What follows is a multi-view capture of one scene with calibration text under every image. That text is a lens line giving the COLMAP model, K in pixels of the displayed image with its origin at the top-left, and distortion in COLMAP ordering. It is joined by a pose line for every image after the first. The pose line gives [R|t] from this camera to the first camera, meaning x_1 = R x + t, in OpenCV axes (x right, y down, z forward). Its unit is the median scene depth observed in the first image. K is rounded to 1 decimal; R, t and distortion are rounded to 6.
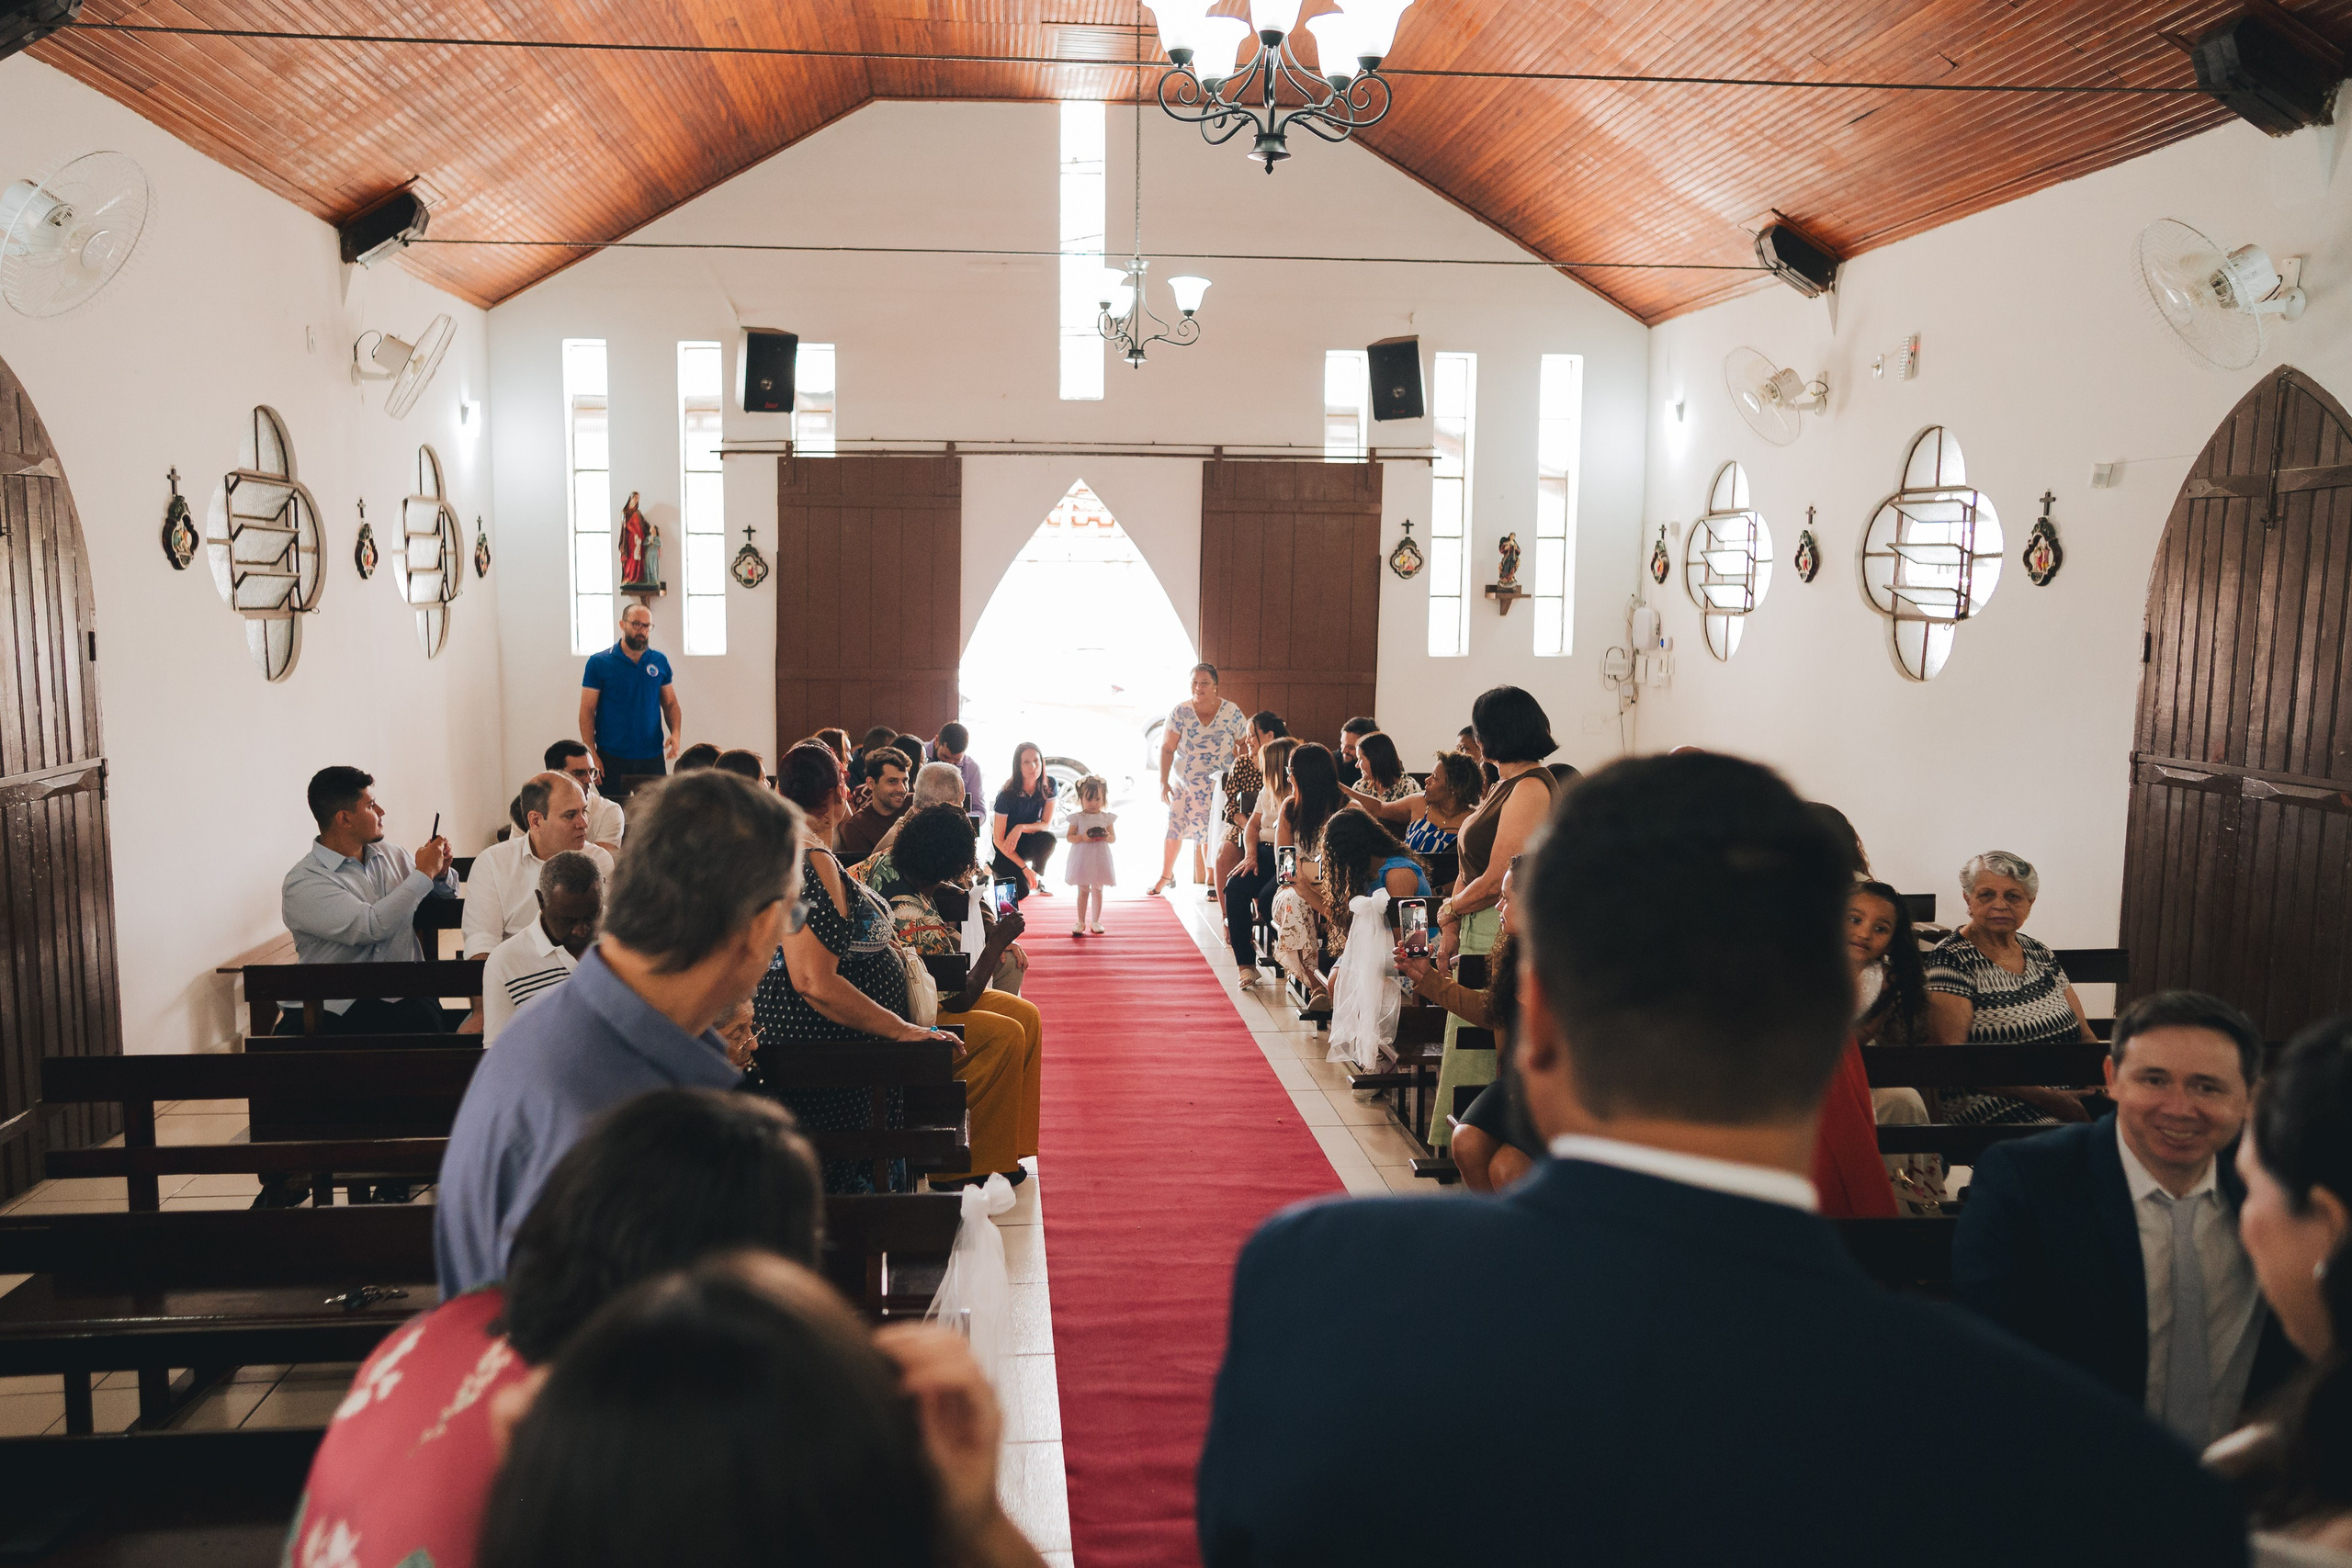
lens RADIAL K [[1653.0, 0, 1089.1], [0, 1653.0, 776.3], [0, 0, 1]] dist [-0.080313, 0.095004]
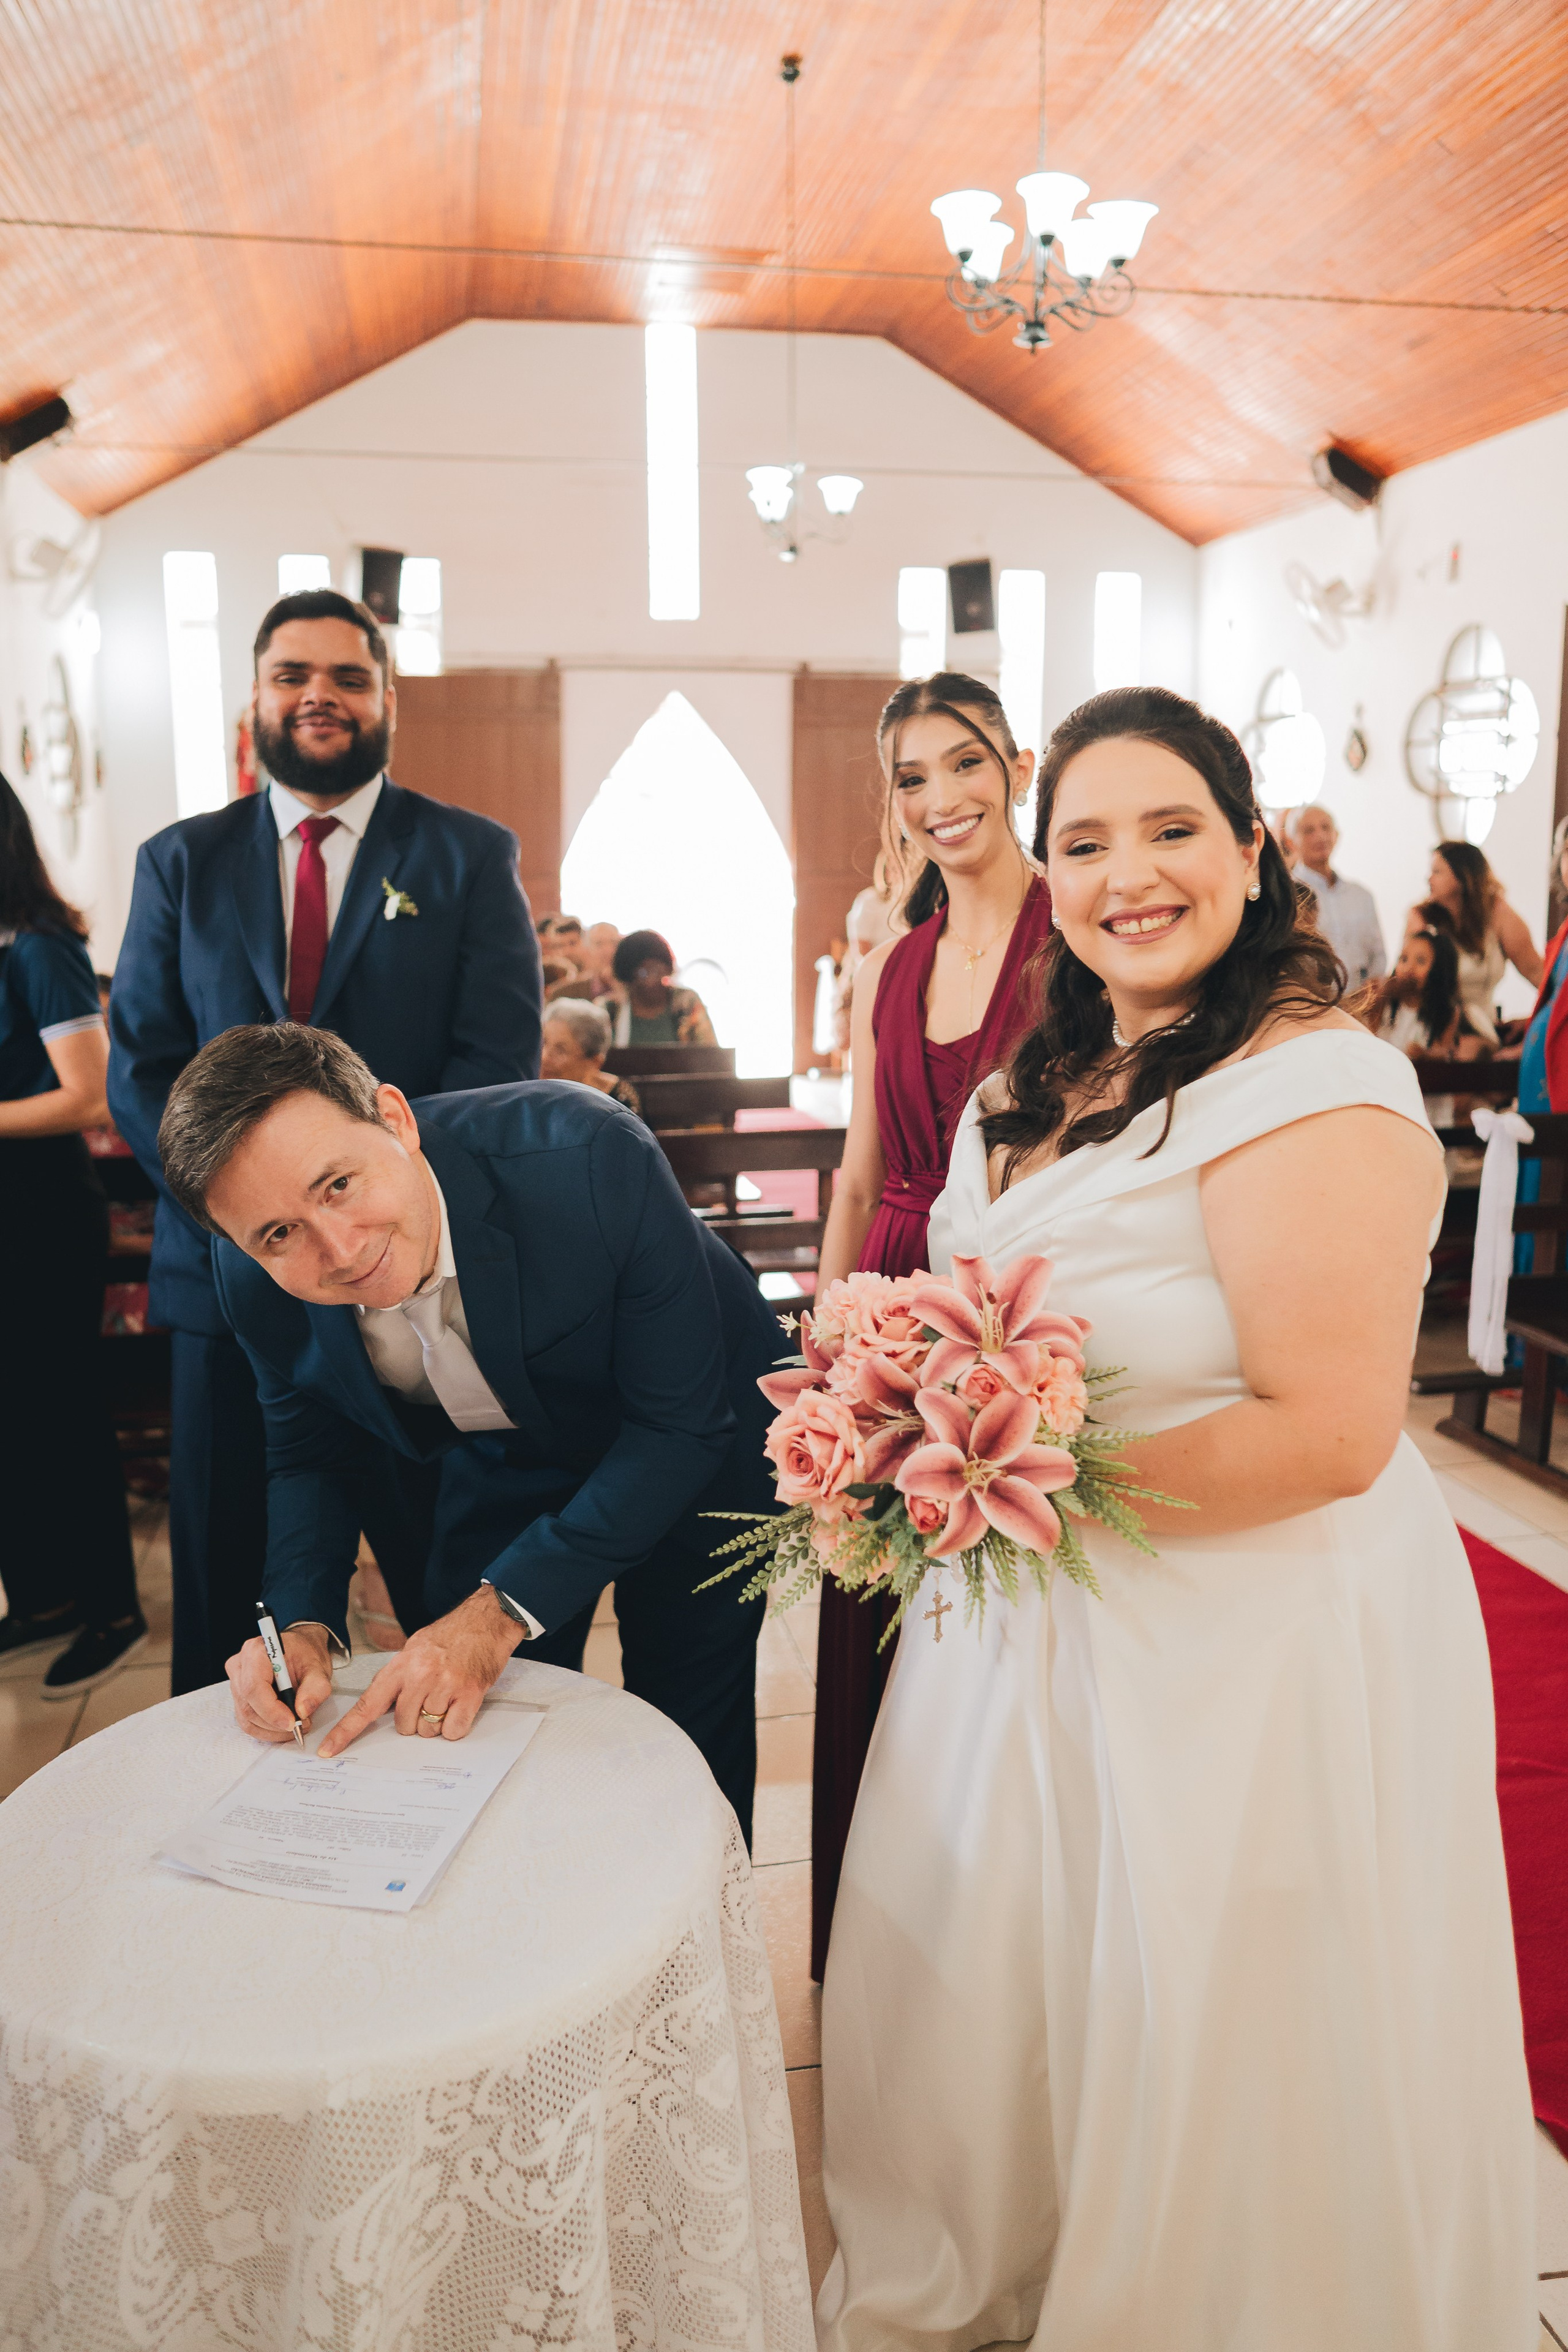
lens RADIAL K [[1694.8, 0, 730.9], [0, 1694.8, 1130.0], [0, 0, 1]] dist [-0.054526, 0.071449]
pose [[0.994104, -0.029397, 0.104370, -0.098135], [0.025090, 0.998788, 0.042349, 0.057026], [-0.105488, -0.039480, 0.993637, -0.093478]]
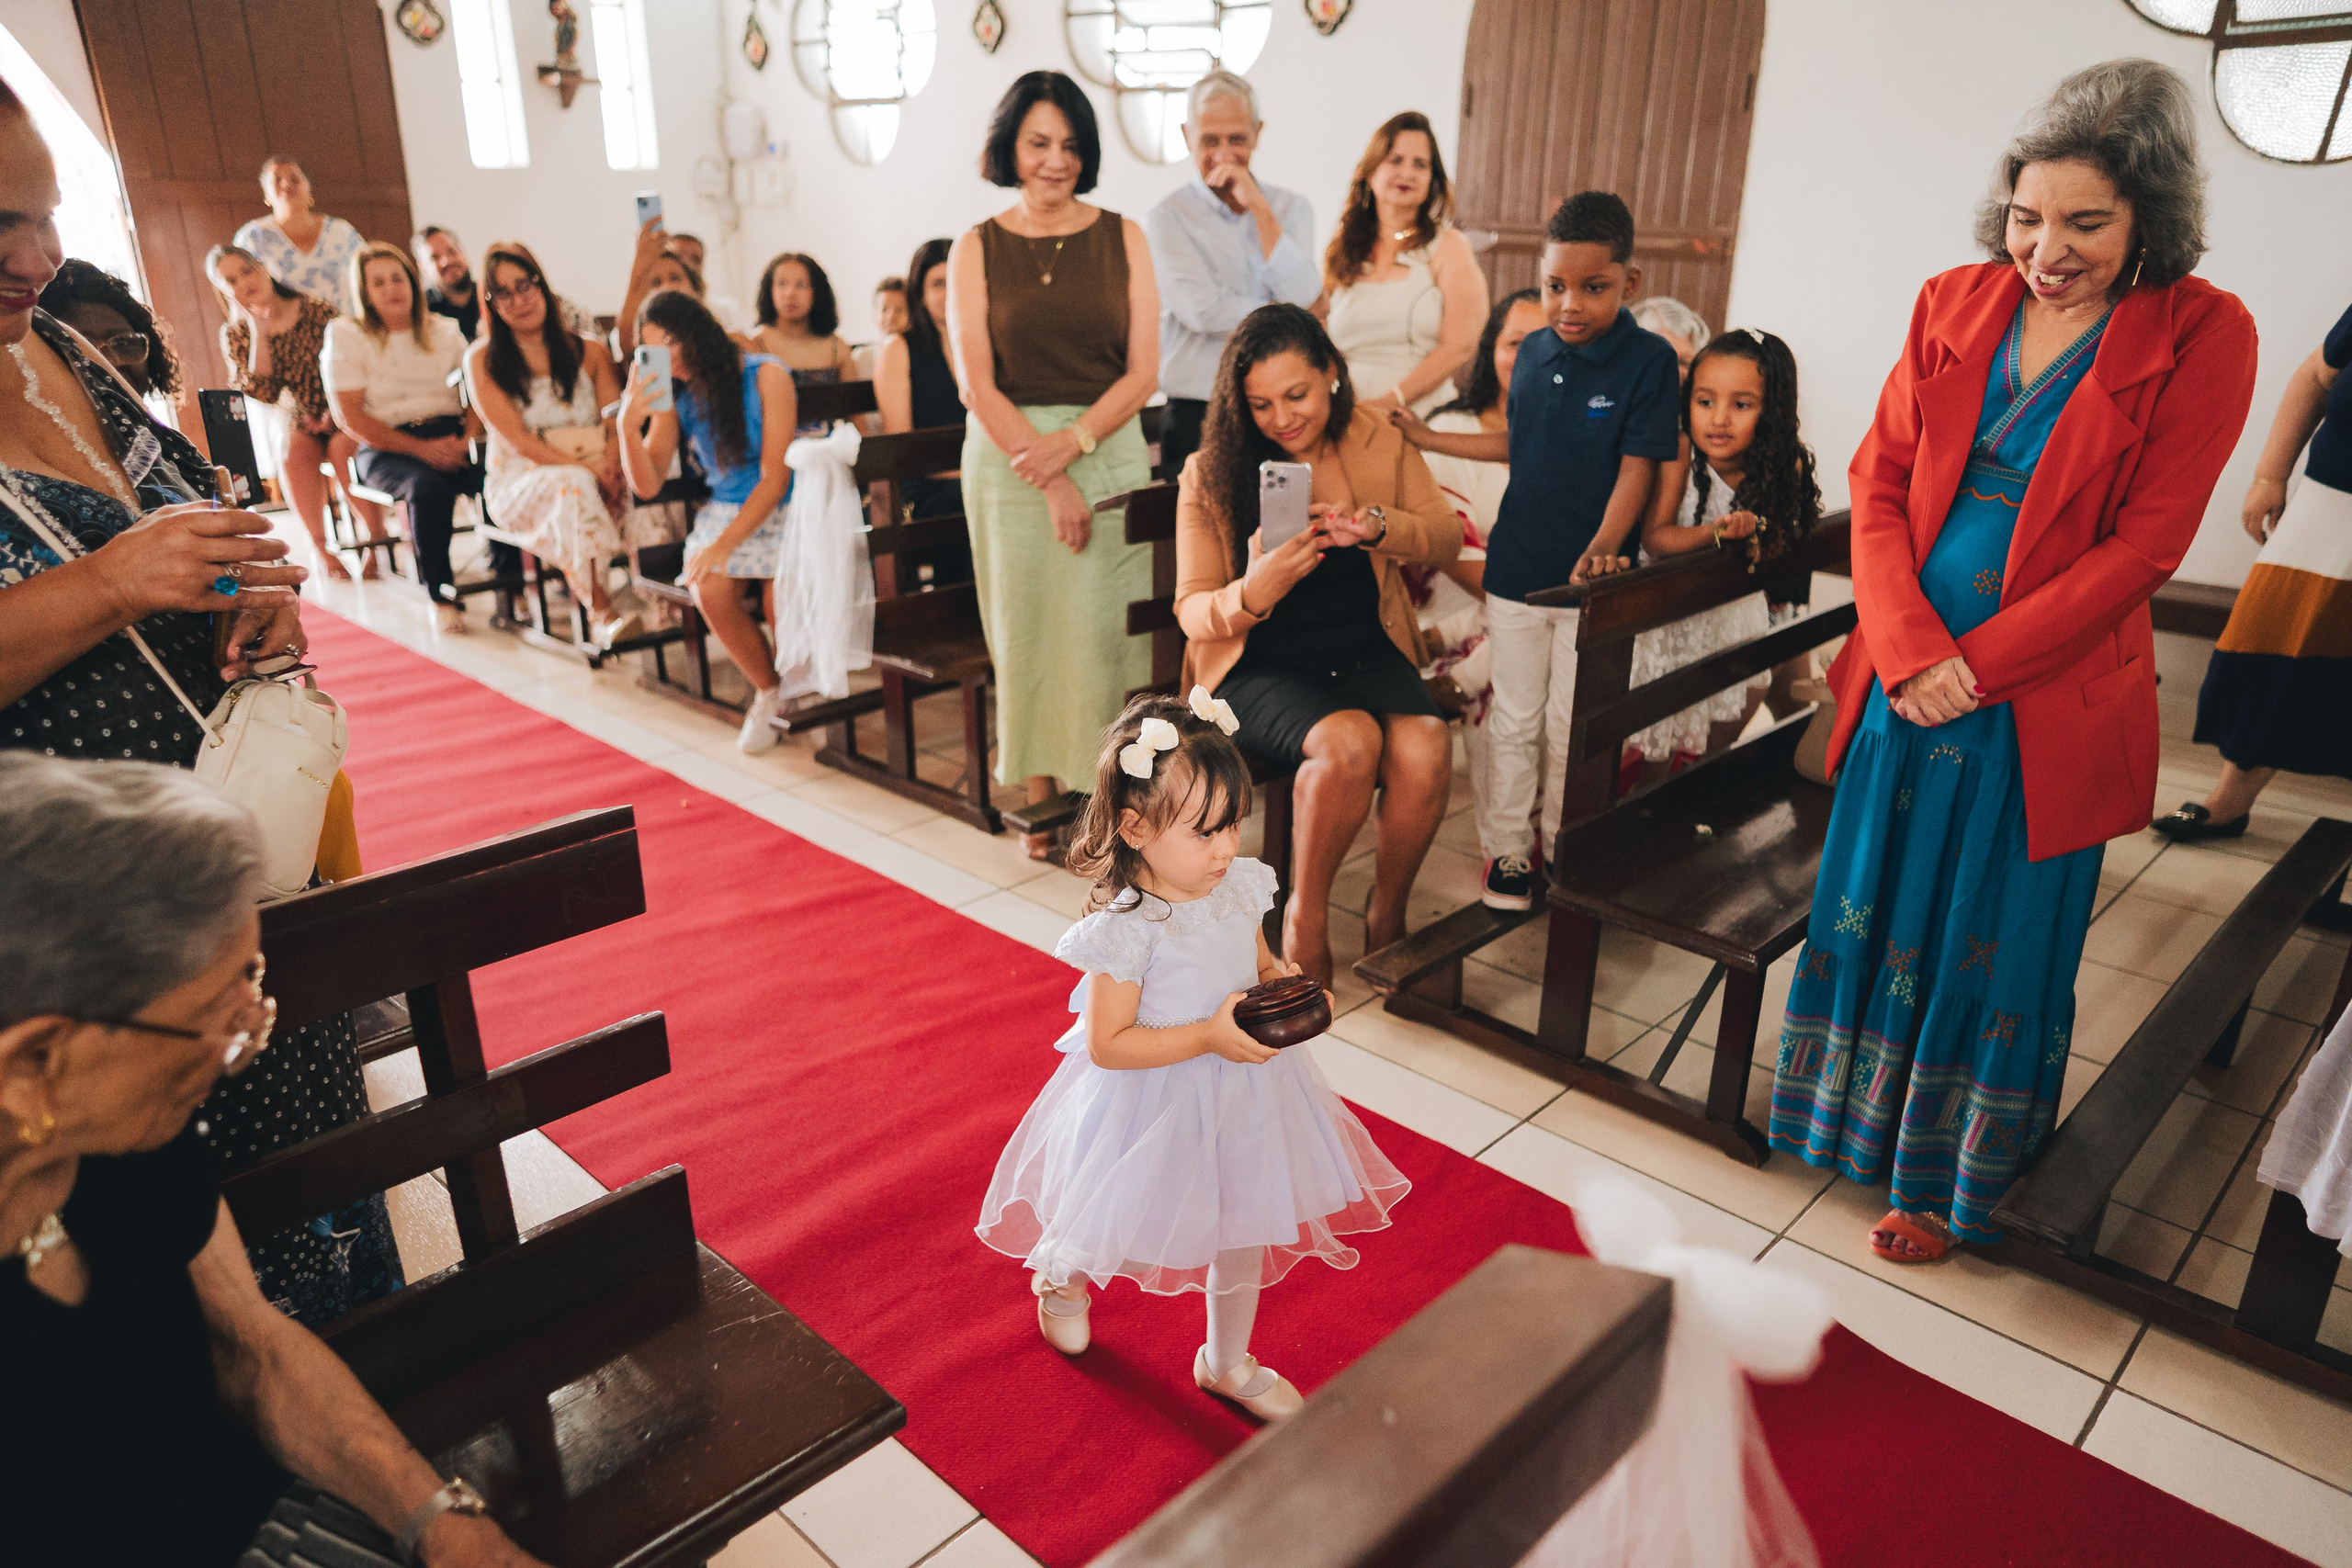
lens RADIAL K [[1593.8, 0, 1176.0], [0, 1593.8, 784.0], [0, 0, 1]] dist [-0.041623, 0.076410]
pose [[0.738881, -0.232397, 0.632492, -0.085395], [0.068398, 0.959663, 0.272707, 0.023725], [-0.670355, -0.158237, 0.724972, 0.244388]]
